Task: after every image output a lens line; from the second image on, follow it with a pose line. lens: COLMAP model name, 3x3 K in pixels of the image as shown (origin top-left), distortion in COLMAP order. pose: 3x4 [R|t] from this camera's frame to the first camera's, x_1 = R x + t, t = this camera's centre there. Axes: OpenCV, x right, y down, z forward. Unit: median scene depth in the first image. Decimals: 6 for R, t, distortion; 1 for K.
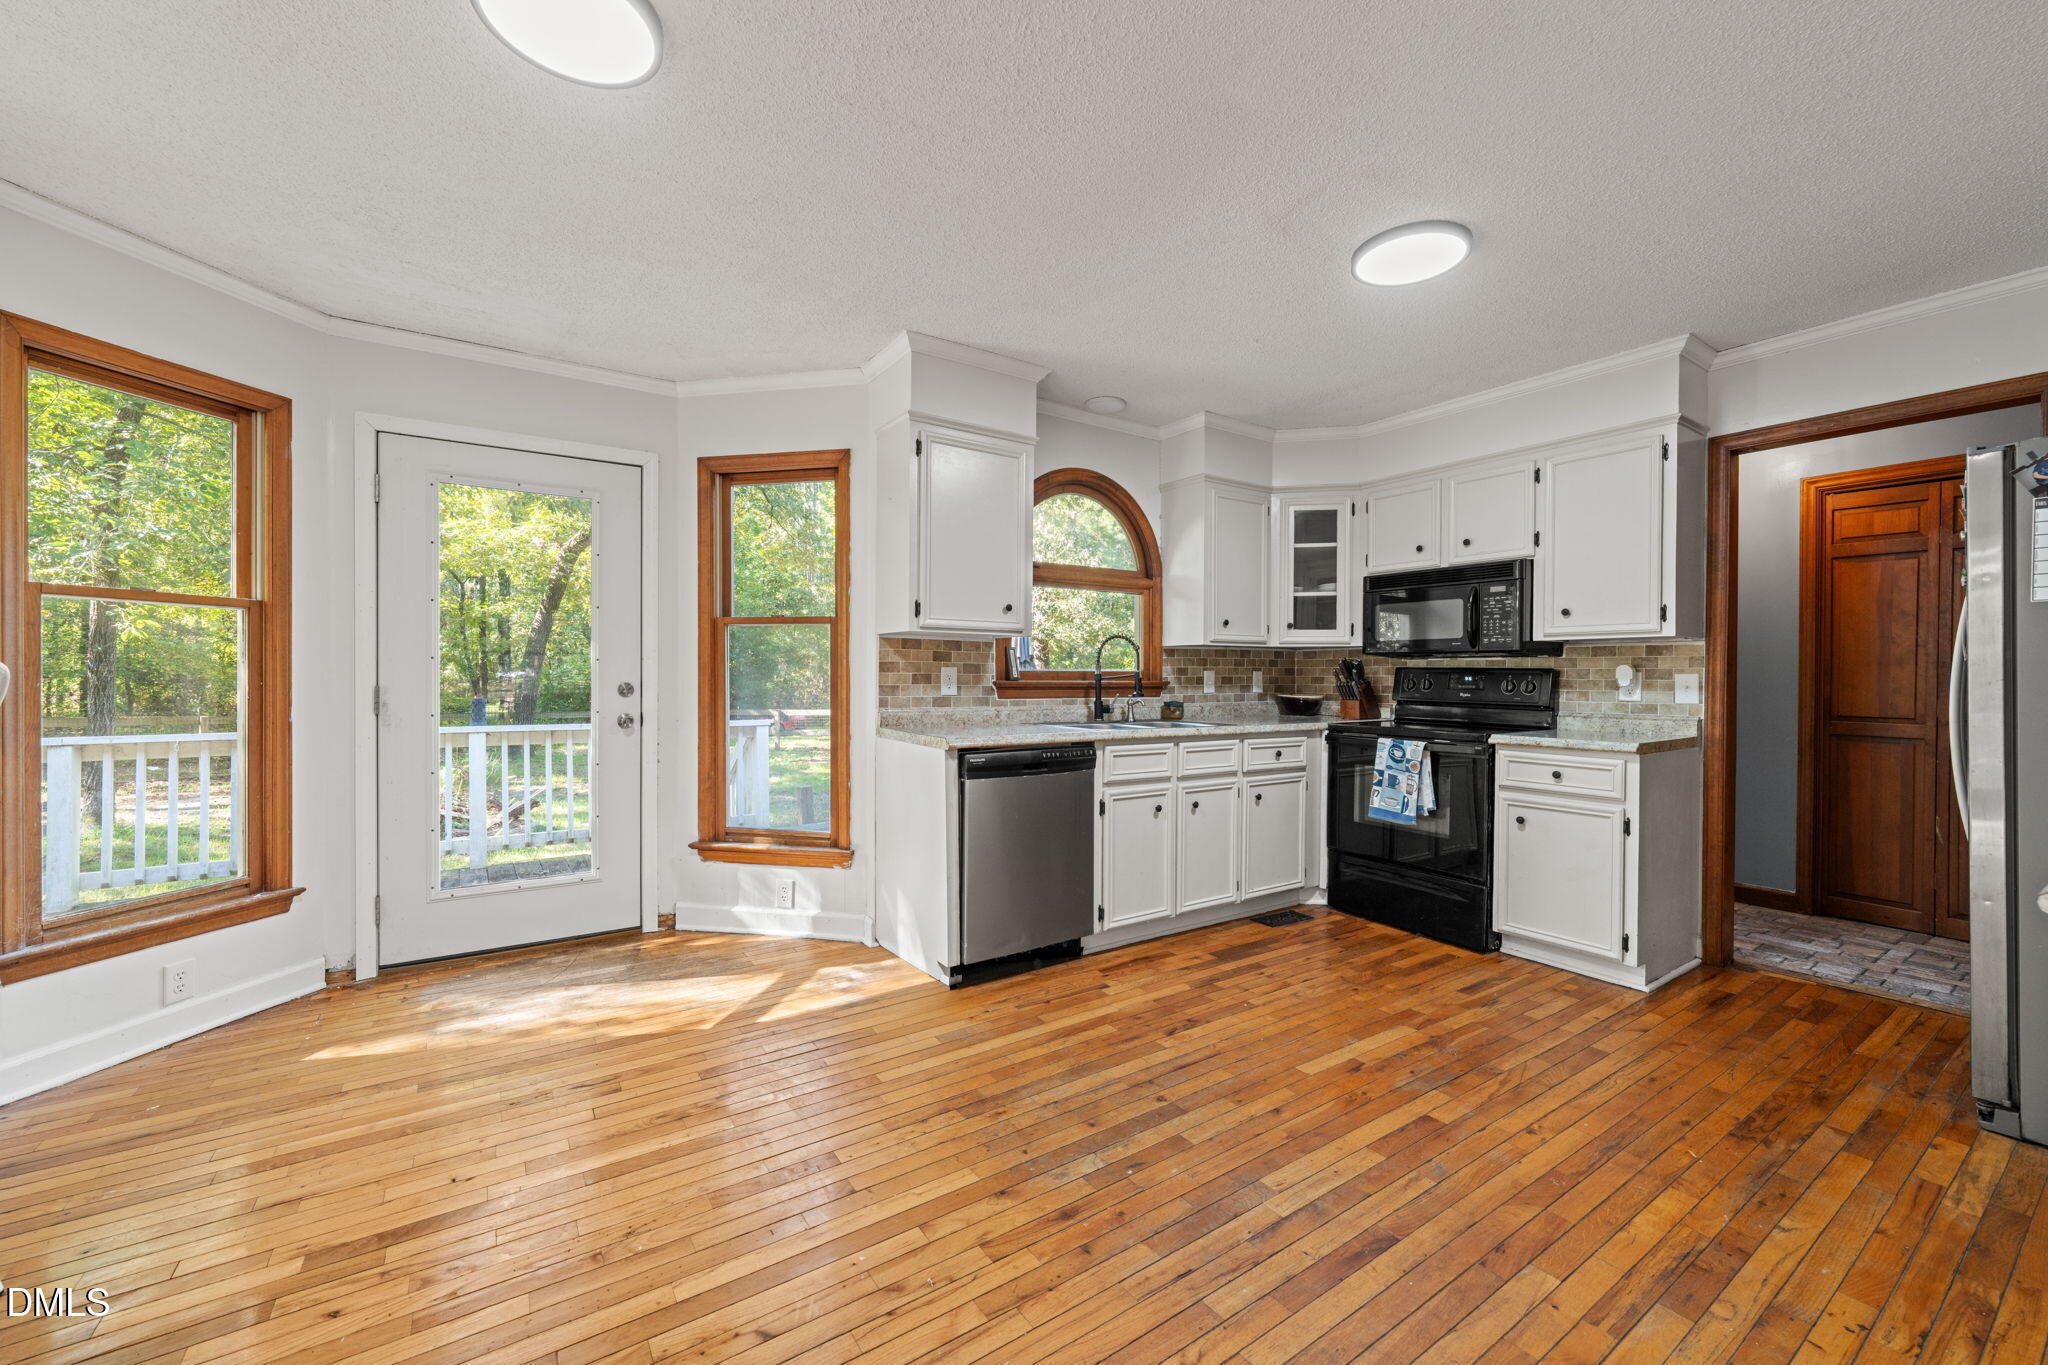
lens RADIAL K [[803.5, 0, 1018.2], [0, 803.5, 680.6], [0, 0, 1]] dist [-0.000040, 0.000017]
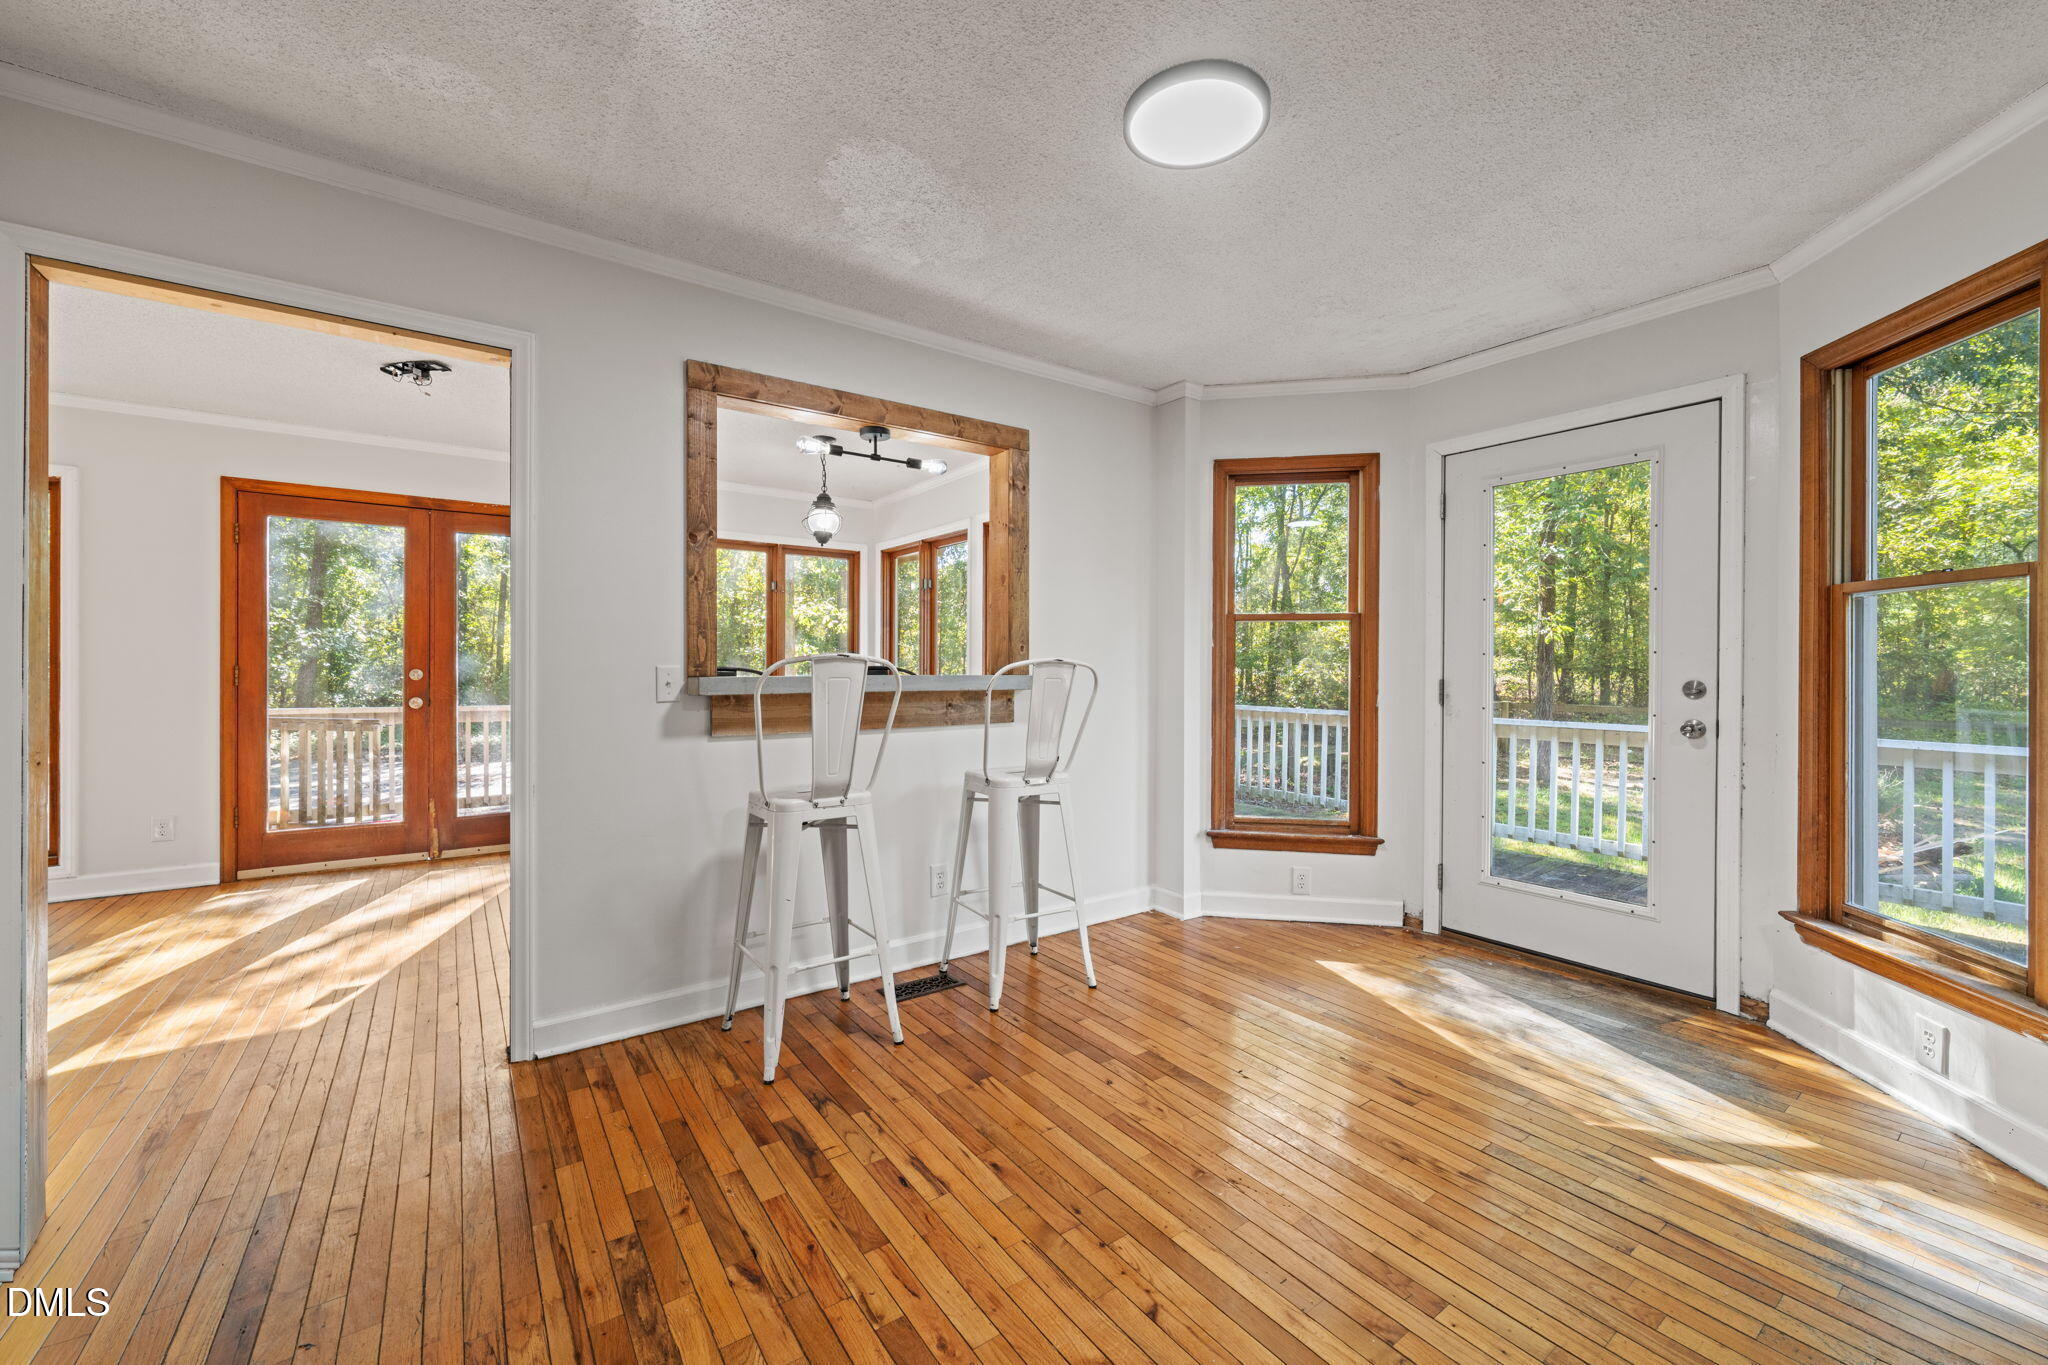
lens RADIAL K [[801.7, 0, 1013.6], [0, 801.7, 669.8], [0, 0, 1]] dist [-0.000877, 0.000073]
pose [[0.026868, 0.000556, -0.999639, 0.284491], [-0.011218, 0.999937, 0.000254, -0.000607], [0.999576, 0.011207, 0.026873, 0.319643]]
